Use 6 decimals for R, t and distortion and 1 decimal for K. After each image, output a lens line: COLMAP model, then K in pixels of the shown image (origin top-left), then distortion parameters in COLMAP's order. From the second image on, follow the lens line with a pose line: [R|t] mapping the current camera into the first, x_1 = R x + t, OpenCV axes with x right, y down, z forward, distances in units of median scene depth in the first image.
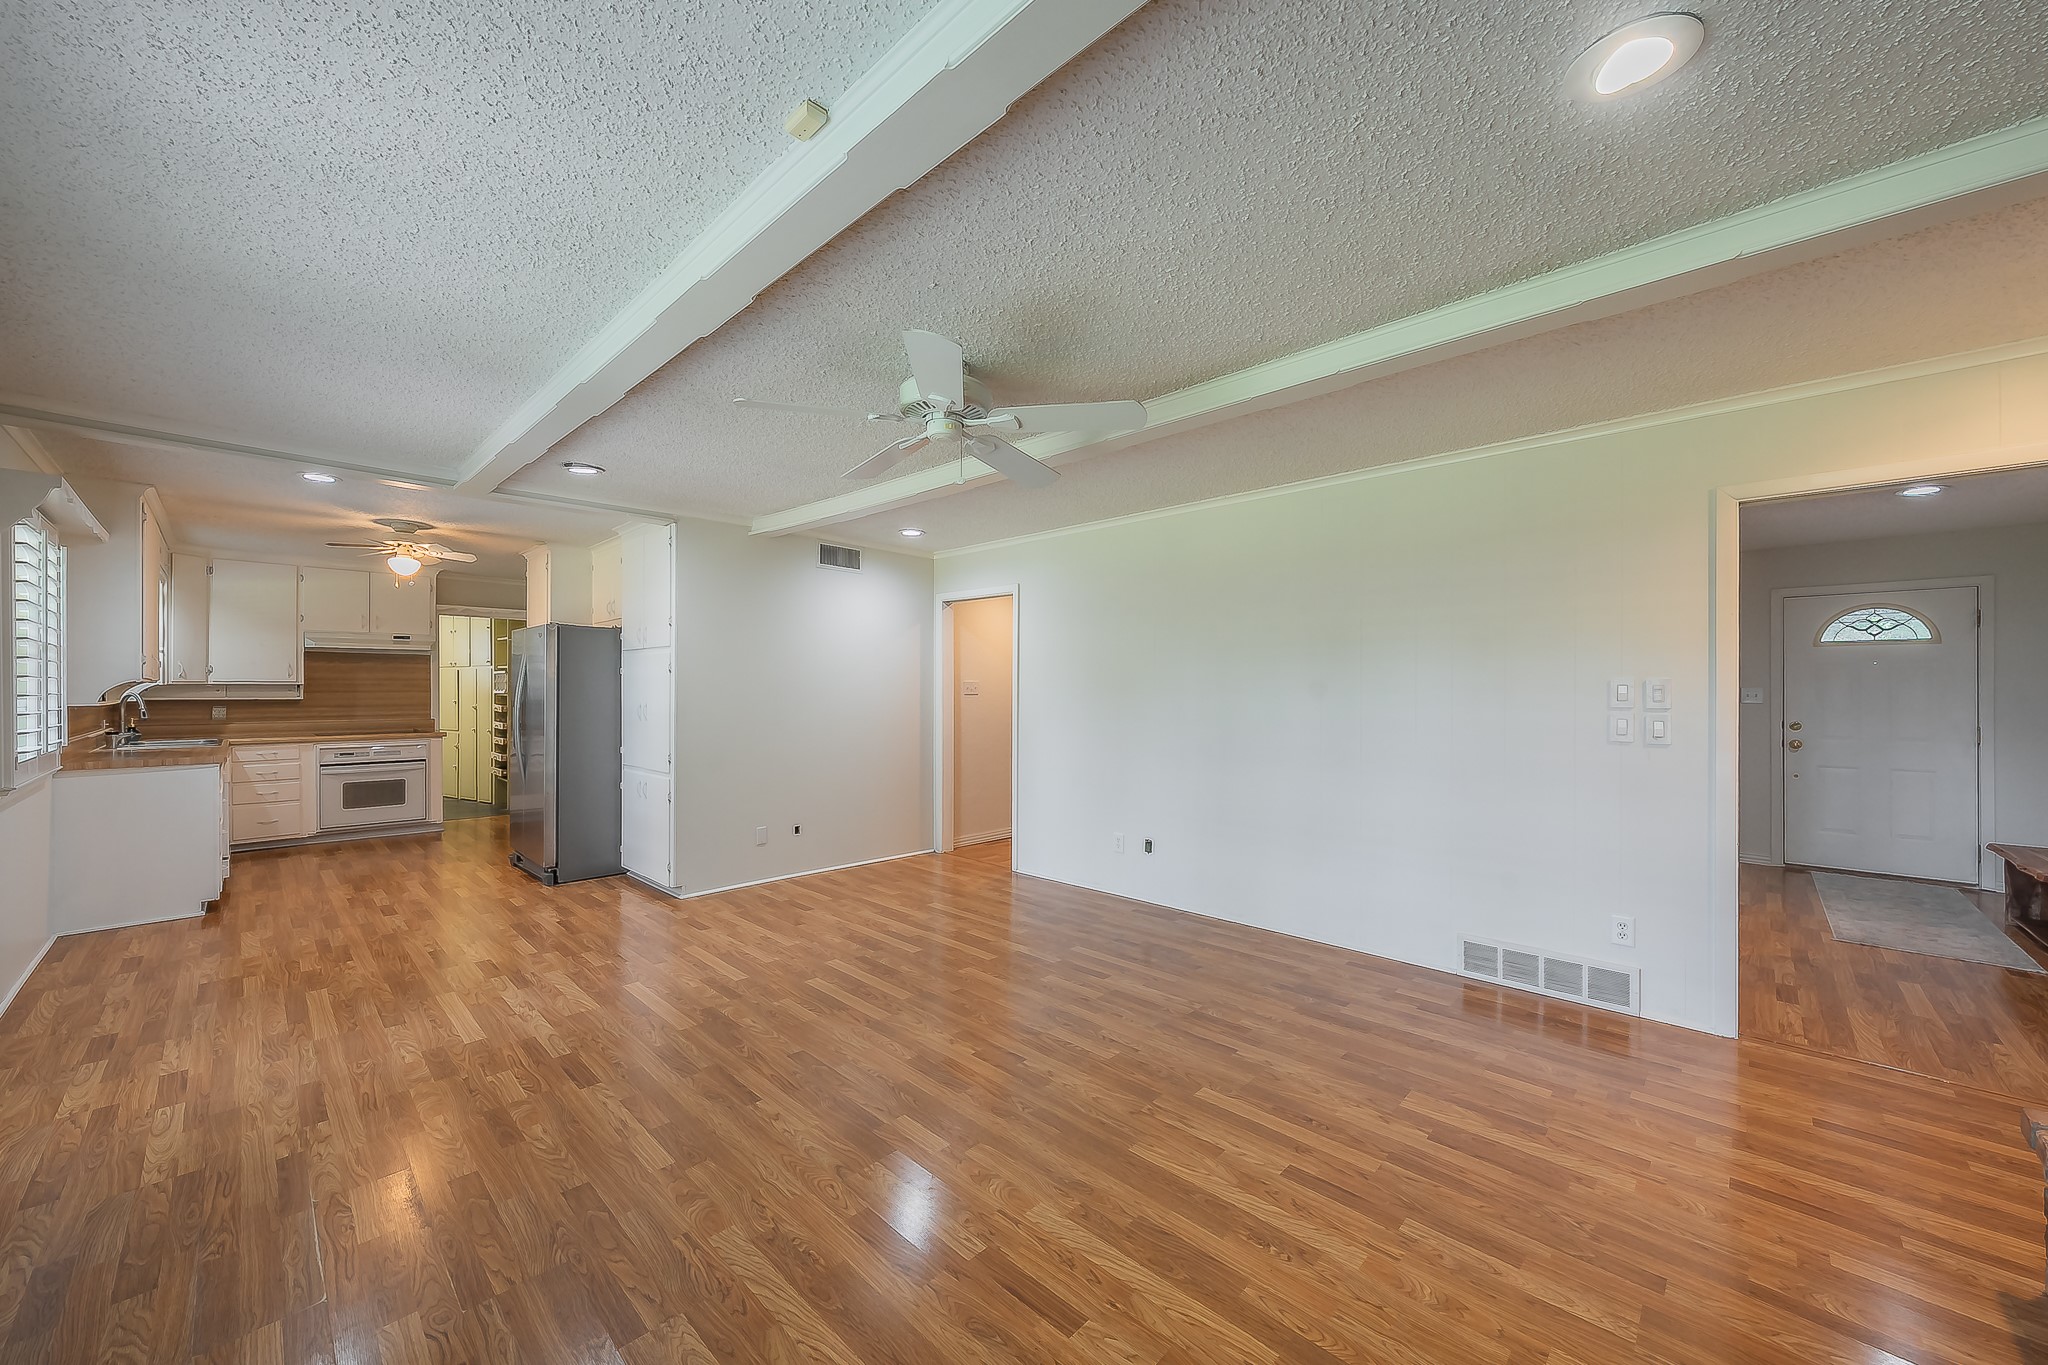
lens RADIAL K [[768.6, 0, 993.7], [0, 768.6, 685.6], [0, 0, 1]] dist [-0.000154, -0.000018]
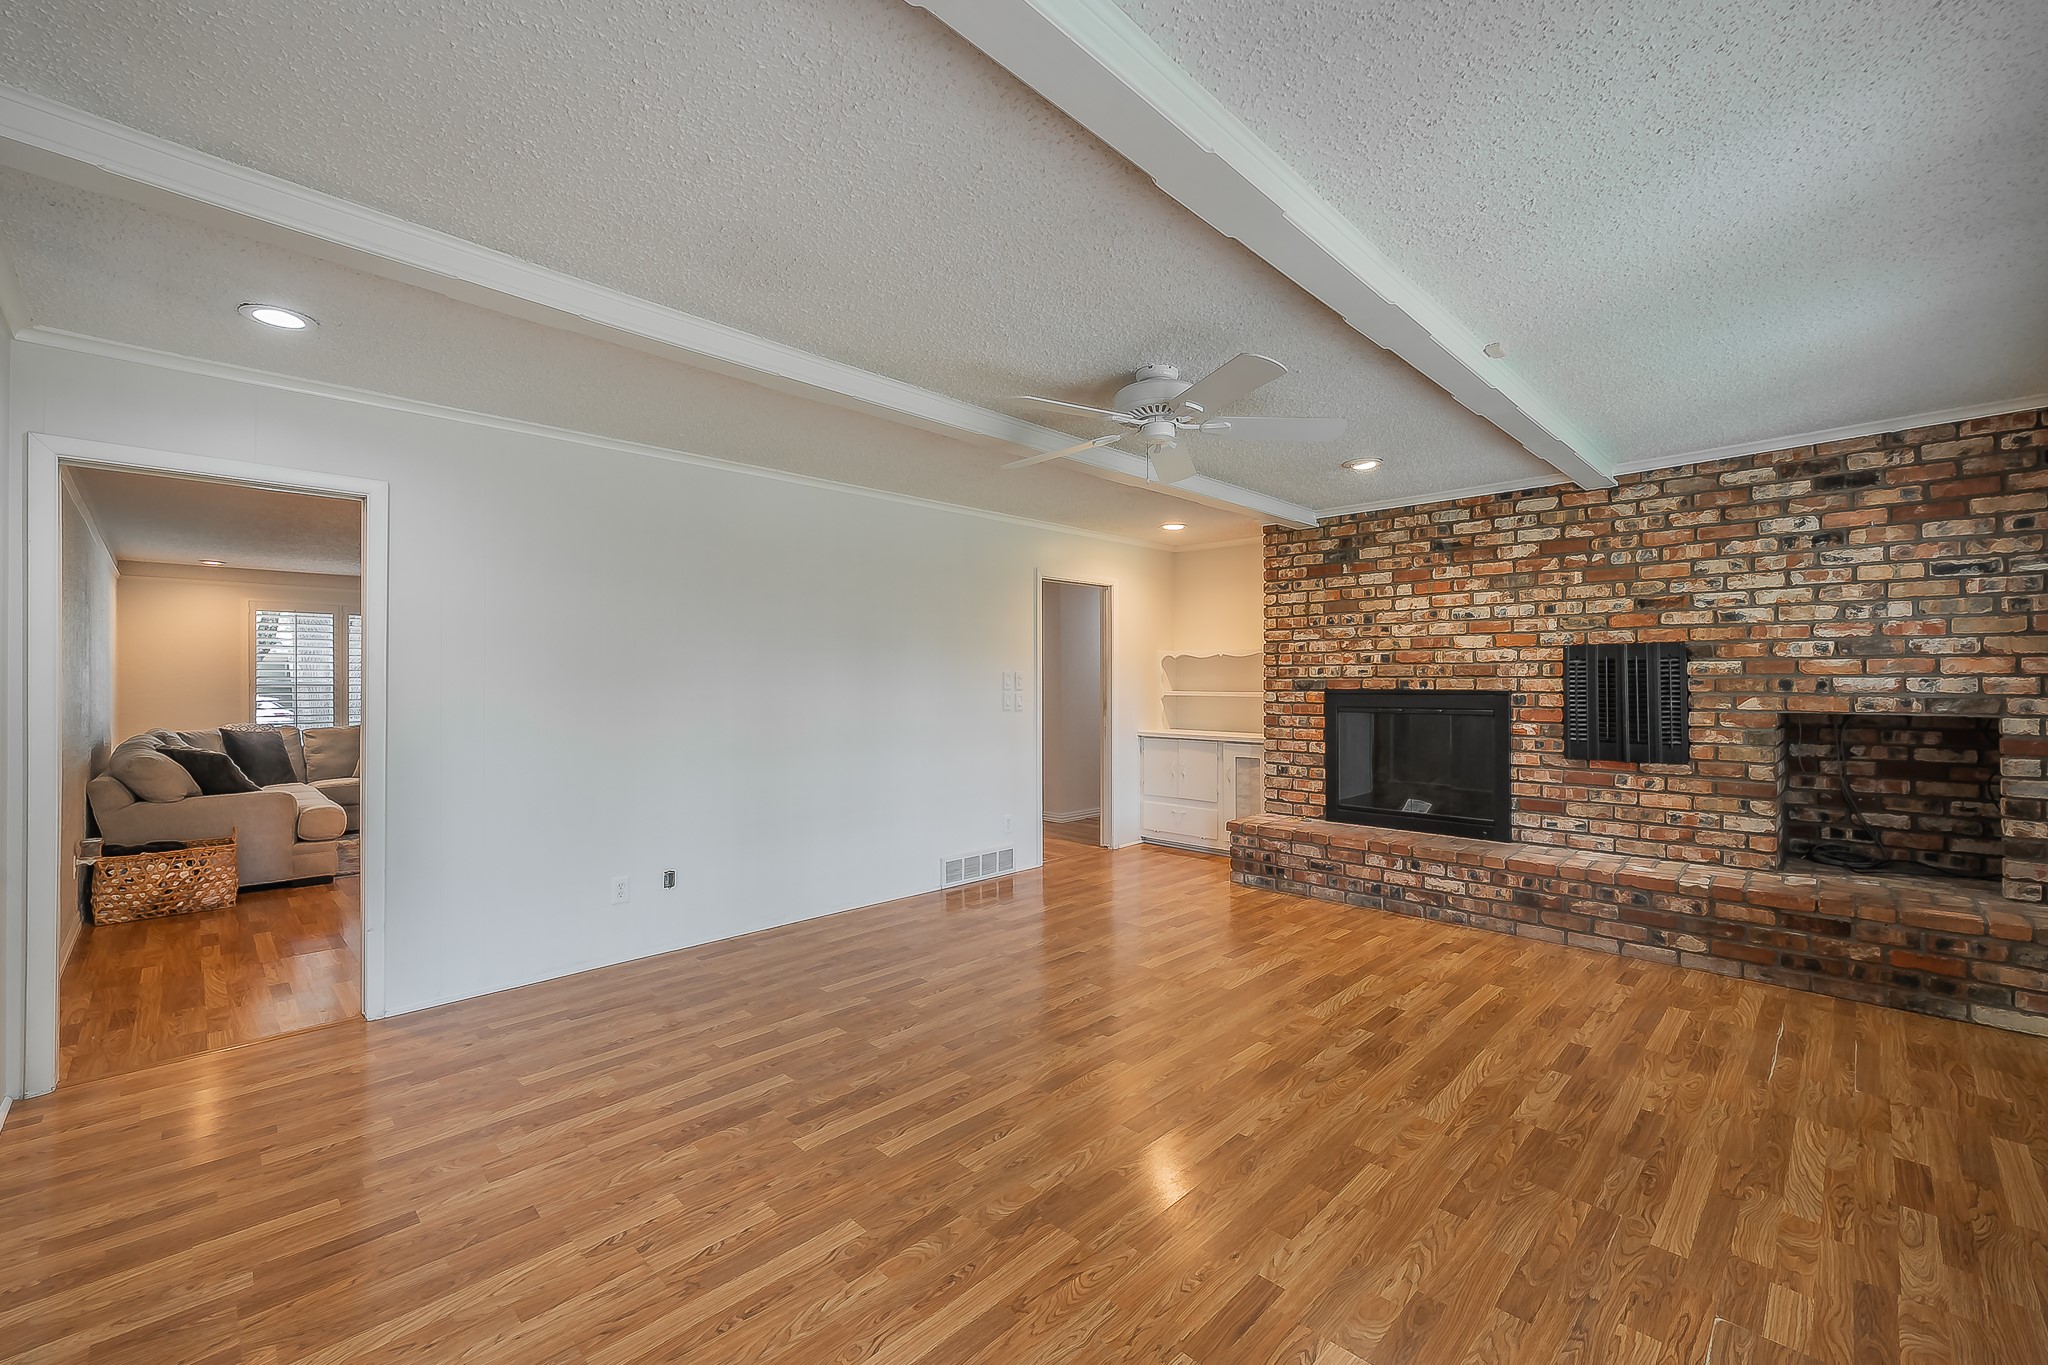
lens RADIAL K [[842.8, 0, 1026.7], [0, 842.8, 673.7], [0, 0, 1]] dist [0.005470, 0.000607]
pose [[-0.014734, 0.006065, 0.999873, -0.791197], [-0.005566, 0.999966, -0.006147, 0.003201], [-0.999876, -0.005656, -0.014700, 0.774547]]
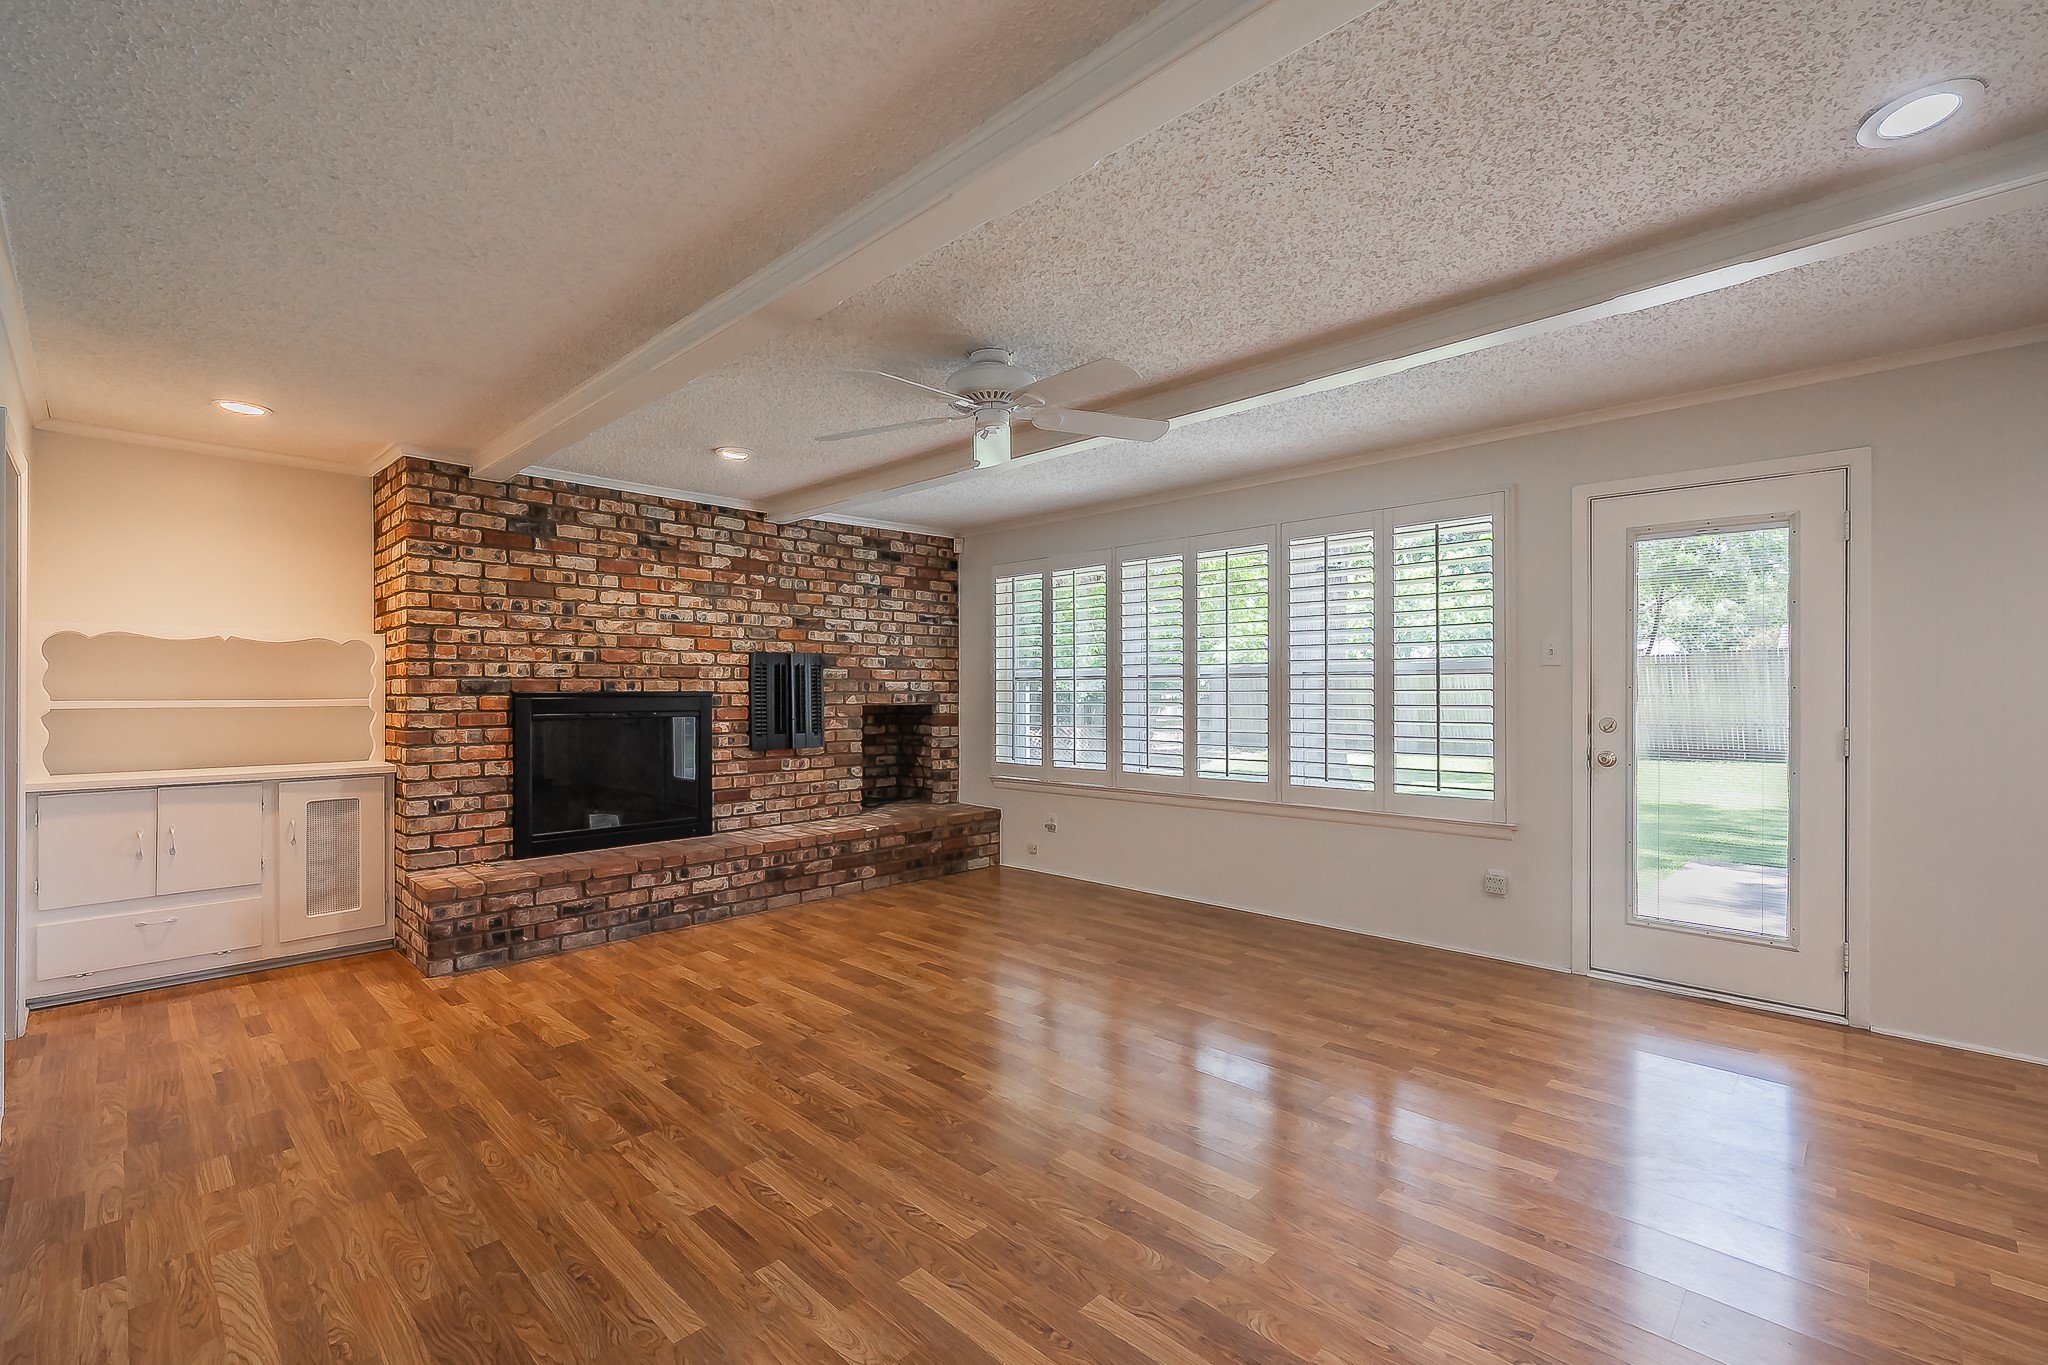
lens RADIAL K [[884.0, 0, 1021.3], [0, 884.0, 686.6], [0, 0, 1]] dist [-0.000500, 0.001132]
pose [[-0.999824, 0.001380, -0.018703, -0.052194], [0.001606, 0.999926, -0.012054, 0.024623], [0.018685, -0.012082, -0.999752, 1.407308]]
